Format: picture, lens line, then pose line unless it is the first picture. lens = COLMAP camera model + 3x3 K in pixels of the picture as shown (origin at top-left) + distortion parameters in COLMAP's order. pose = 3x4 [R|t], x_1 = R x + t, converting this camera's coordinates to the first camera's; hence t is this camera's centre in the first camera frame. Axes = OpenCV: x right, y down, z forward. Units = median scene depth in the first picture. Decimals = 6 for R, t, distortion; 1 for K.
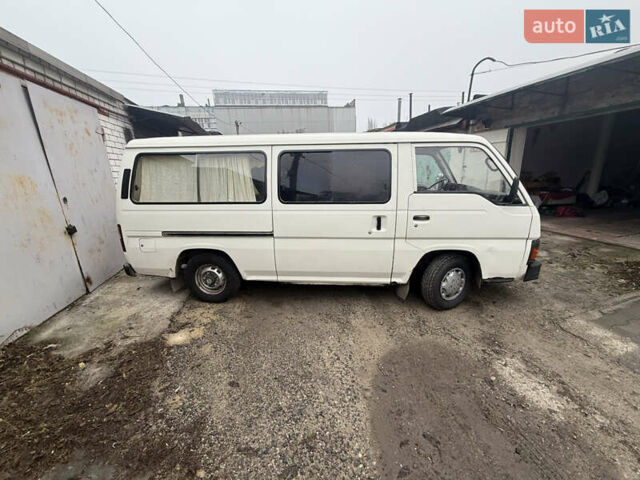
lens RADIAL K [[254.1, 0, 320.0], [0, 254.1, 241.0], [0, 0, 1]] dist [-0.000852, -0.000055]
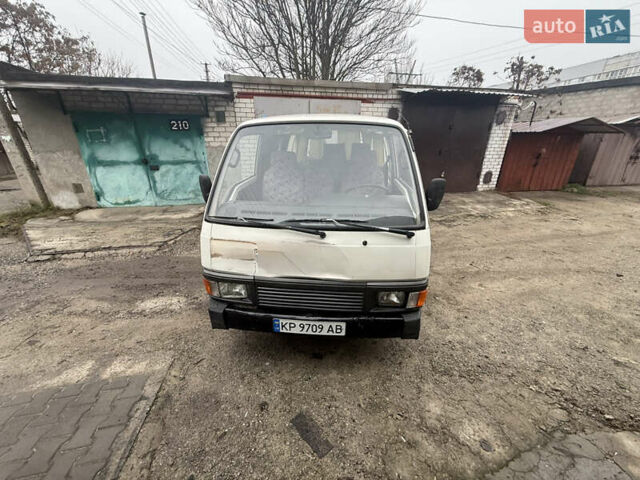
lens RADIAL K [[254.1, 0, 320.0], [0, 254.1, 241.0], [0, 0, 1]] dist [-0.000852, -0.000055]
pose [[-0.022836, 0.408931, -0.912279, 1.656220], [-0.273947, 0.875031, 0.399092, -0.513706], [0.961474, 0.259030, 0.092043, 1.370406]]
